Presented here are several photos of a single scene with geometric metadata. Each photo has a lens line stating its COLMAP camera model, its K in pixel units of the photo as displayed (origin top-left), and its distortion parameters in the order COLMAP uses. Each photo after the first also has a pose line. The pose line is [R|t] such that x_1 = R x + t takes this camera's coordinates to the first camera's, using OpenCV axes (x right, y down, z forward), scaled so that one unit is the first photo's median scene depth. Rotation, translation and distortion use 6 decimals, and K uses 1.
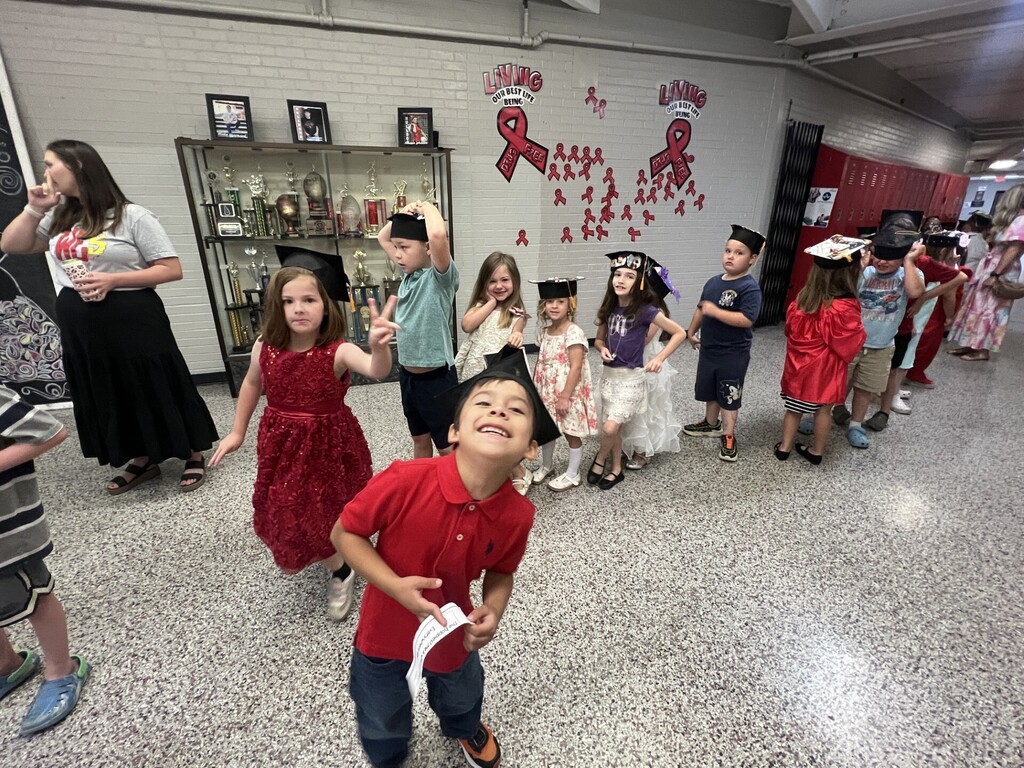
lens RADIAL K [[491.7, 0, 505.5], [0, 491.7, 387.3], [0, 0, 1]] dist [-0.003615, -0.000121]
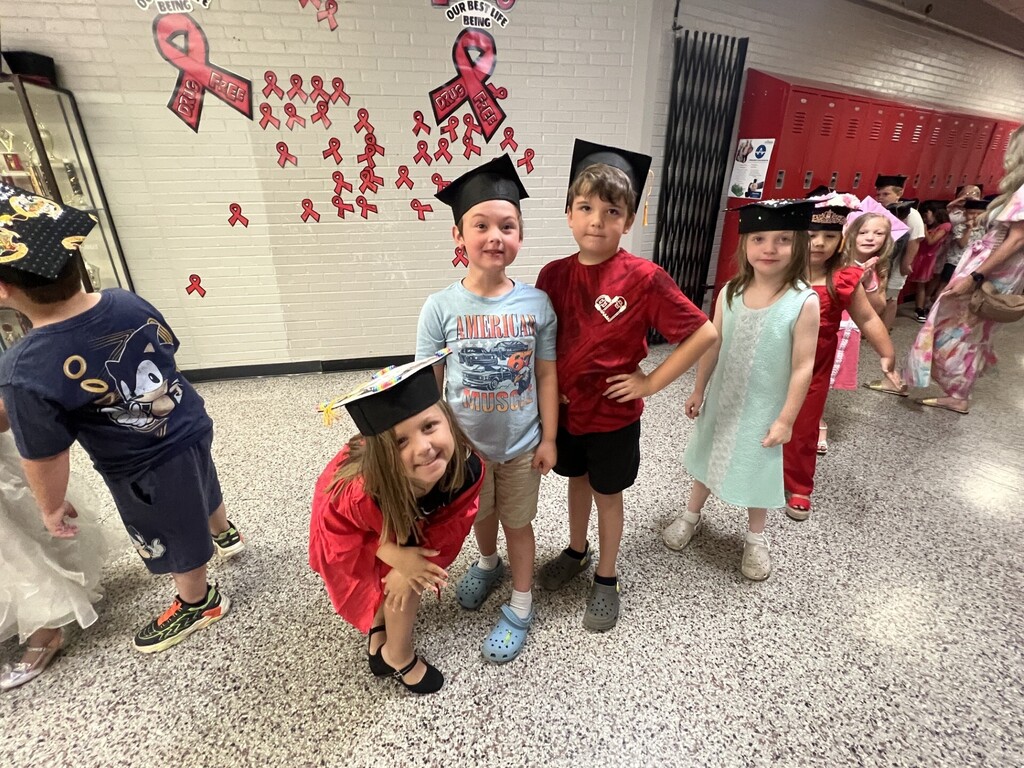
lens RADIAL K [[491.7, 0, 505.5], [0, 491.7, 387.3], [0, 0, 1]] dist [-0.003615, -0.000121]
pose [[0.990308, 0.046970, -0.130703, 0.490145], [-0.041236, 0.998079, 0.046233, -0.103059], [0.132624, -0.040396, 0.990343, 0.334876]]
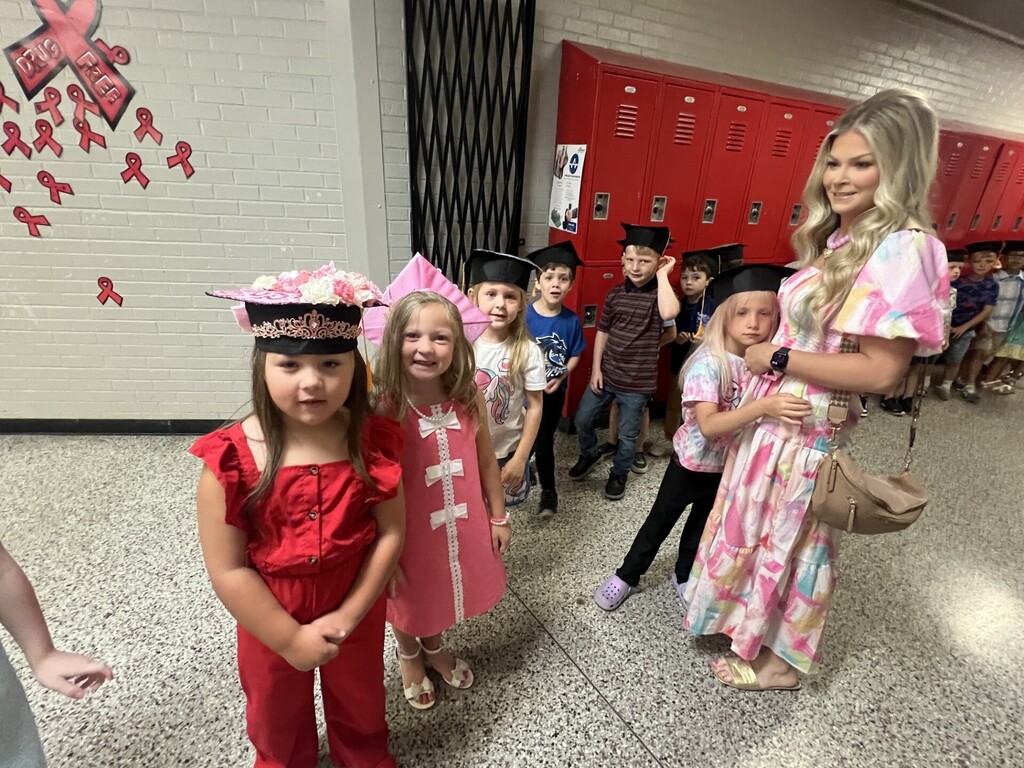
lens RADIAL K [[491.7, 0, 505.5], [0, 491.7, 387.3], [0, 0, 1]] dist [-0.003615, -0.000121]
pose [[0.970443, 0.126316, -0.205633, 0.841795], [-0.121351, 0.991933, 0.036635, -0.231493], [0.208601, -0.010599, 0.977943, 0.646663]]
